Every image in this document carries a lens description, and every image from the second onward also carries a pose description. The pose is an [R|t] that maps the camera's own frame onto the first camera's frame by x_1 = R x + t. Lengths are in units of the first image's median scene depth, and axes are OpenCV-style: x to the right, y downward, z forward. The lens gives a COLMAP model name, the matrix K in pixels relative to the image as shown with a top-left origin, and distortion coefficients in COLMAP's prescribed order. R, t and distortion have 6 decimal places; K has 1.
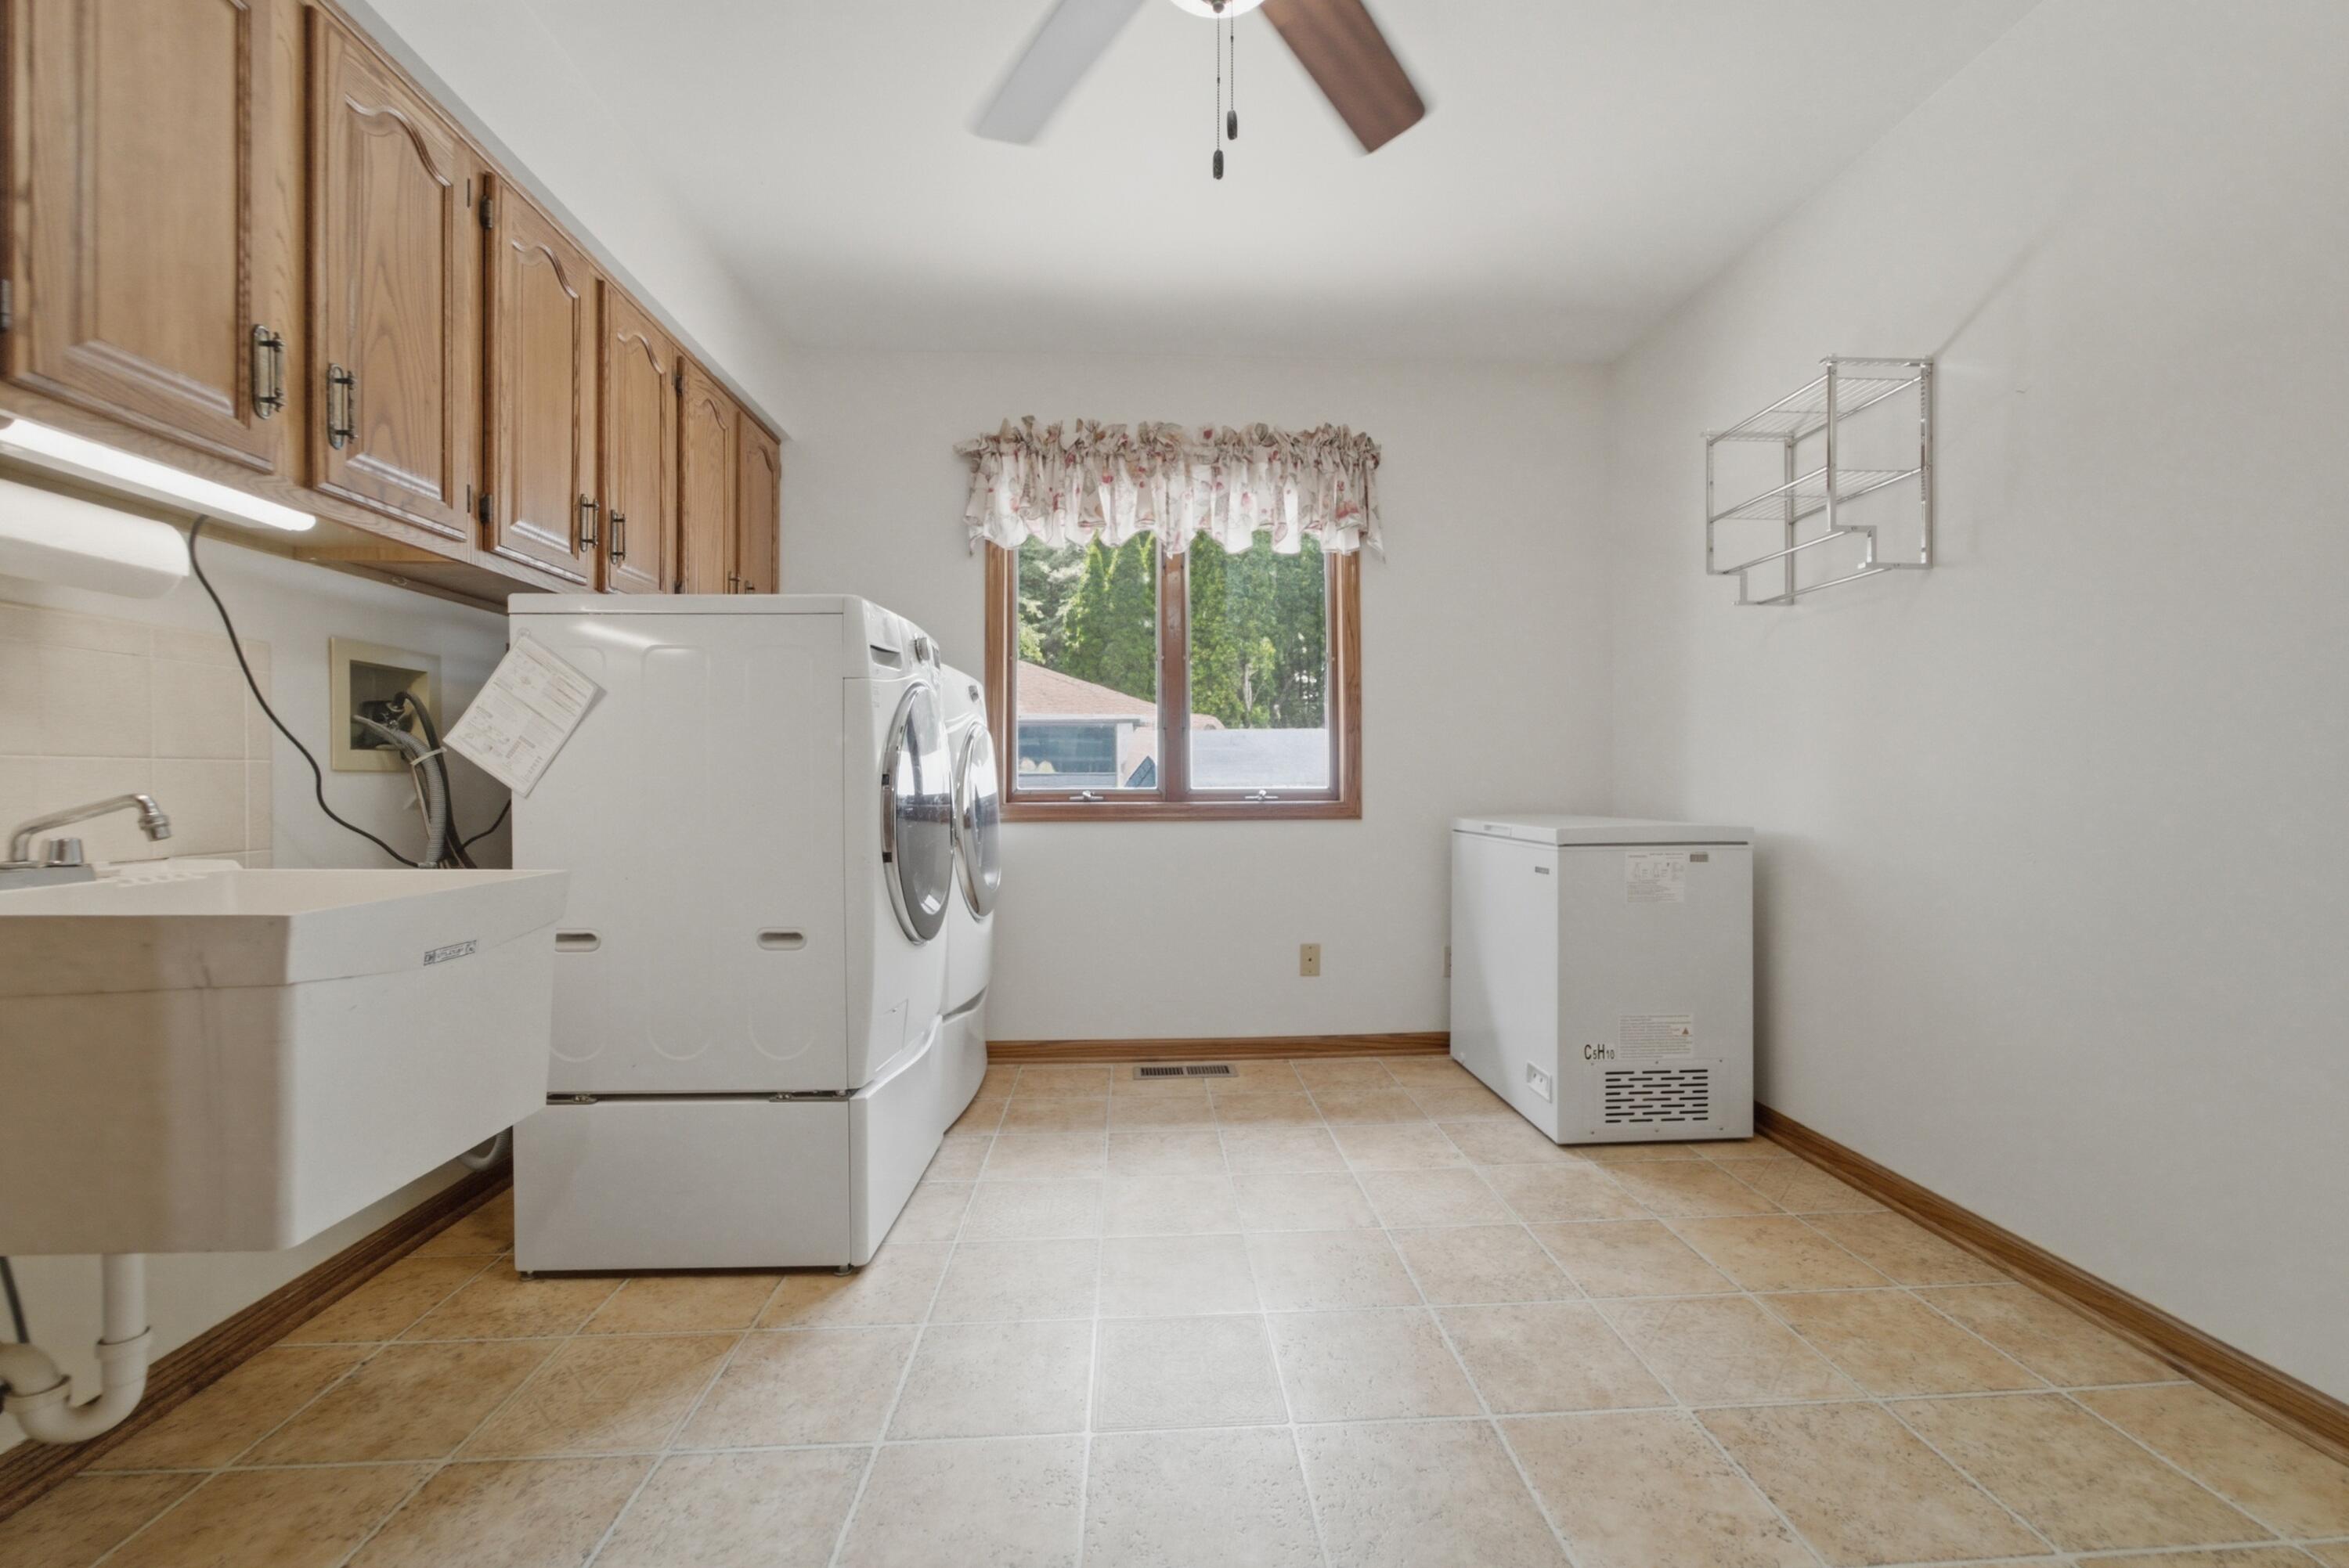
lens RADIAL K [[974.6, 0, 1151.2], [0, 974.6, 778.6], [0, 0, 1]] dist [-0.014797, 0.006677]
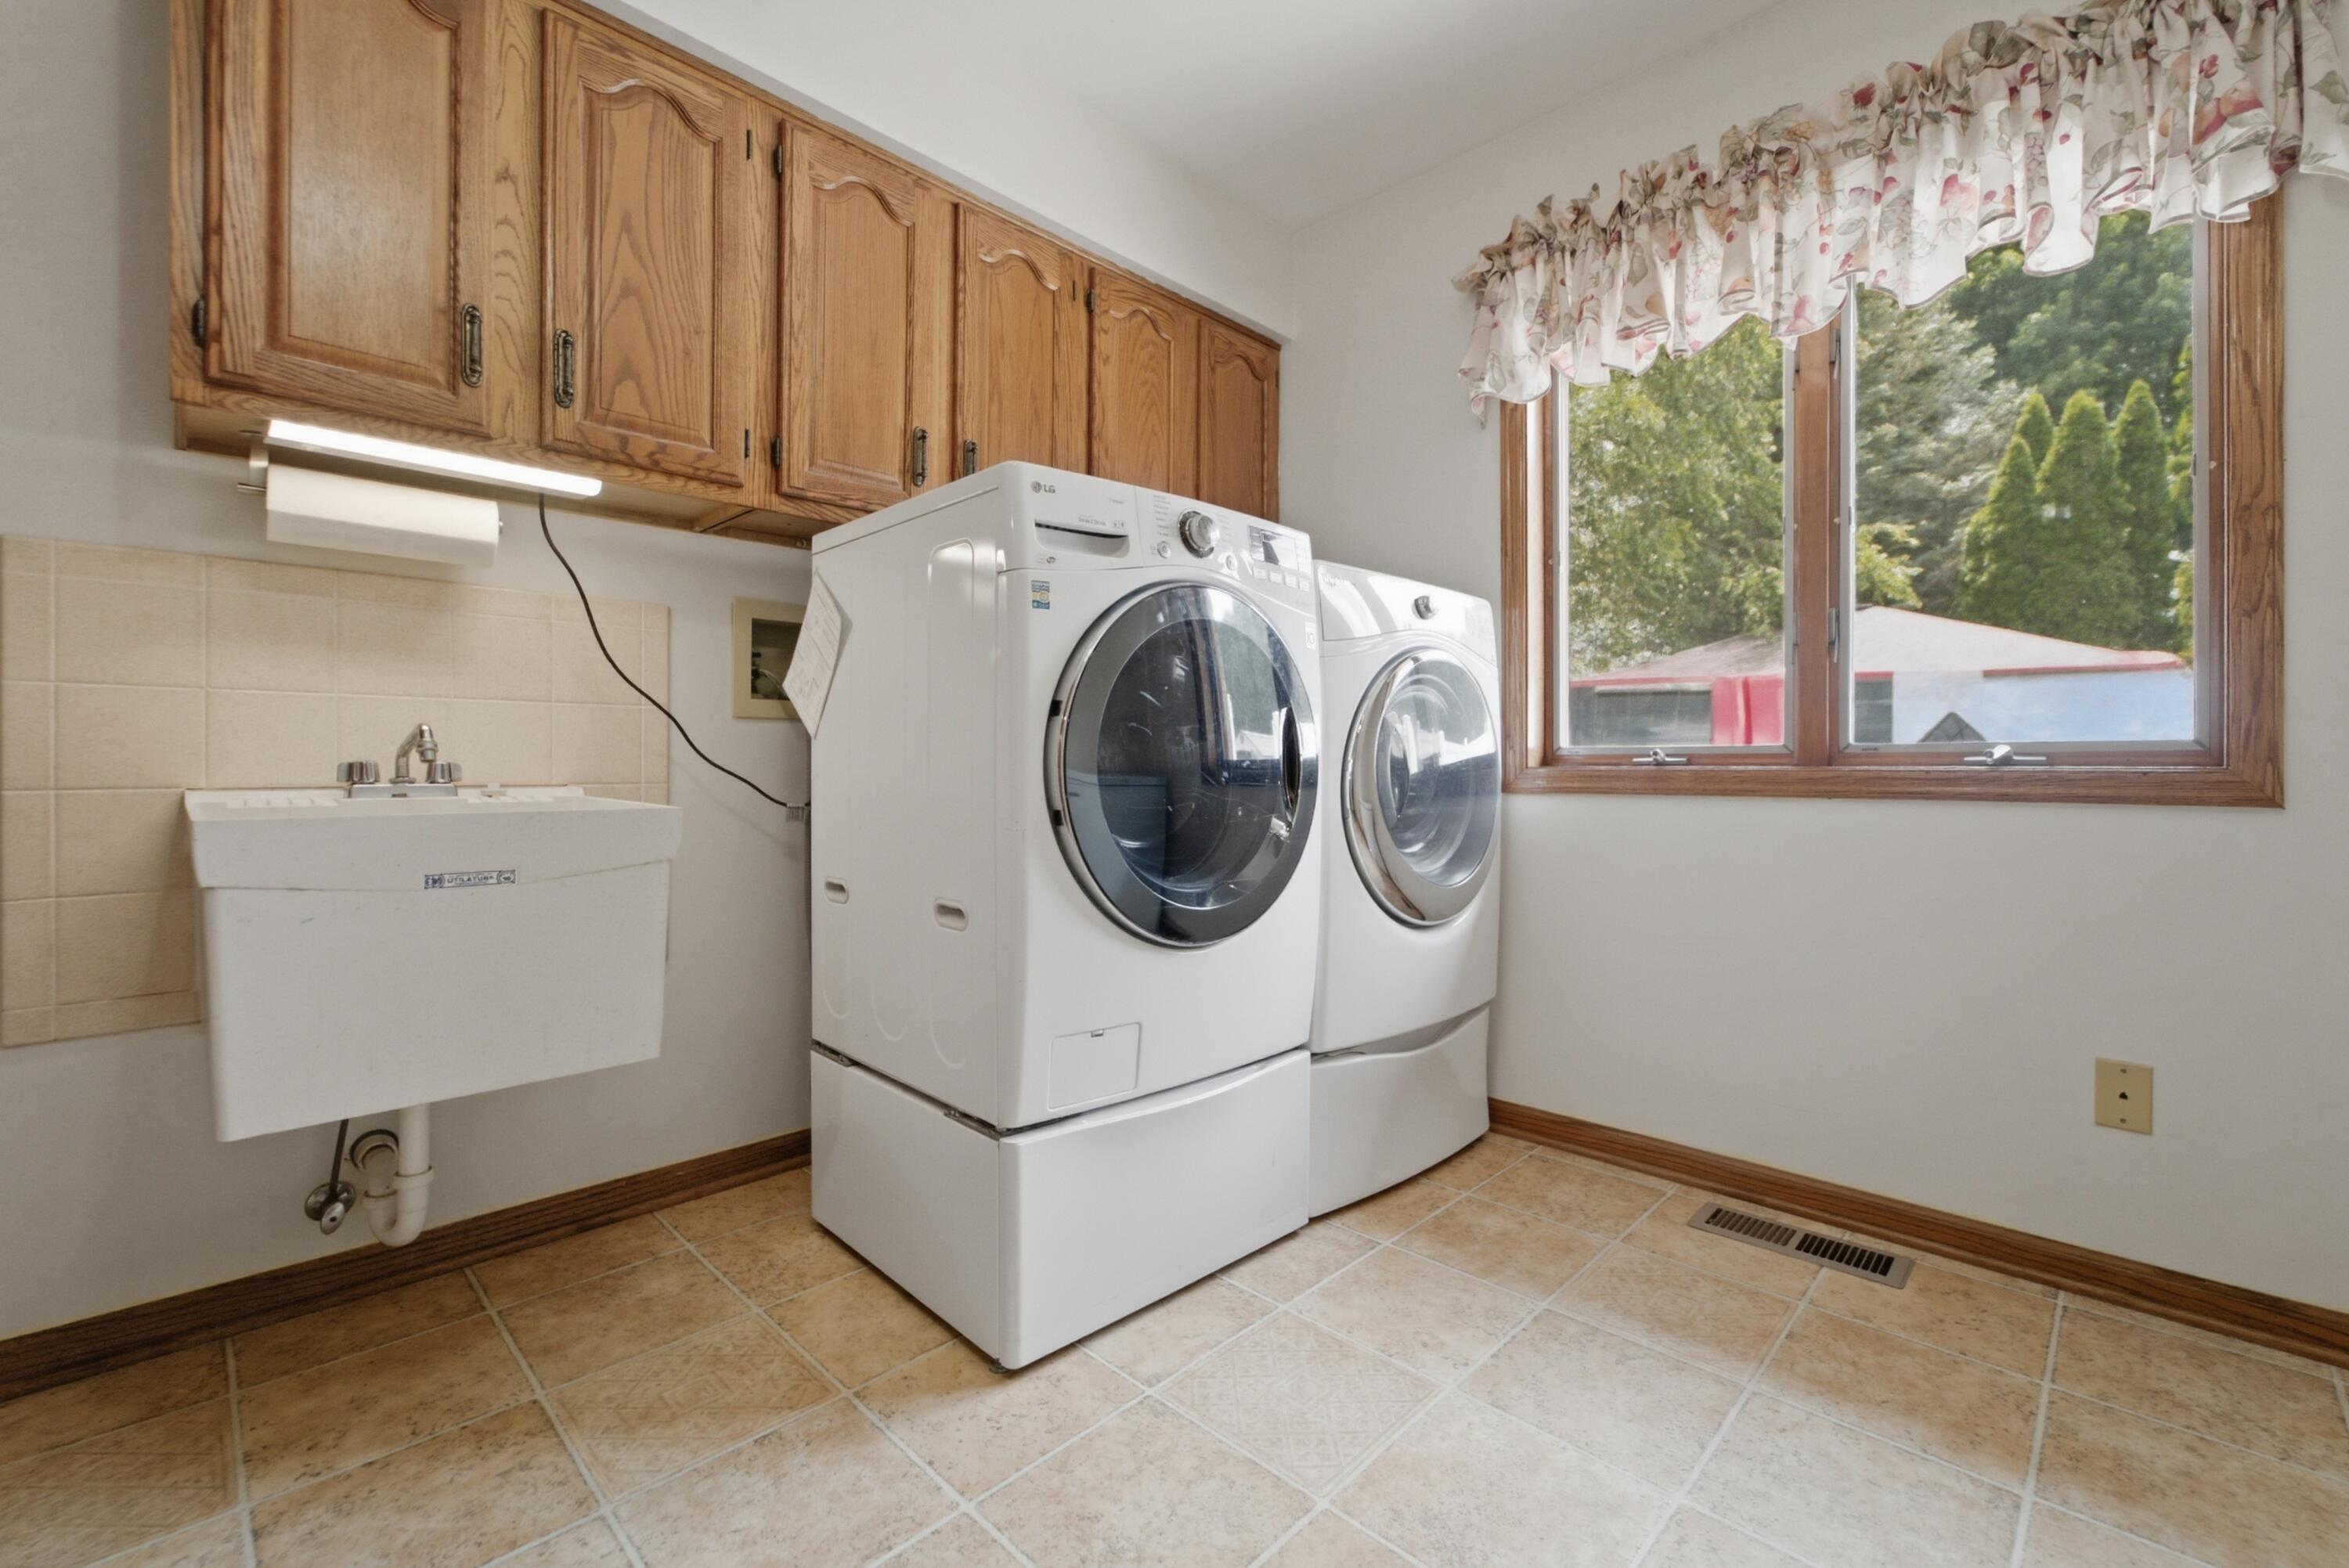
lens RADIAL K [[974.6, 0, 1188.8], [0, 974.6, 764.0], [0, 0, 1]] dist [-0.014797, 0.006677]
pose [[0.689164, 0.003855, -0.724595, 0.194045], [-0.004887, 0.999988, 0.000671, 0.024299], [0.724589, 0.003079, 0.689174, 0.348541]]
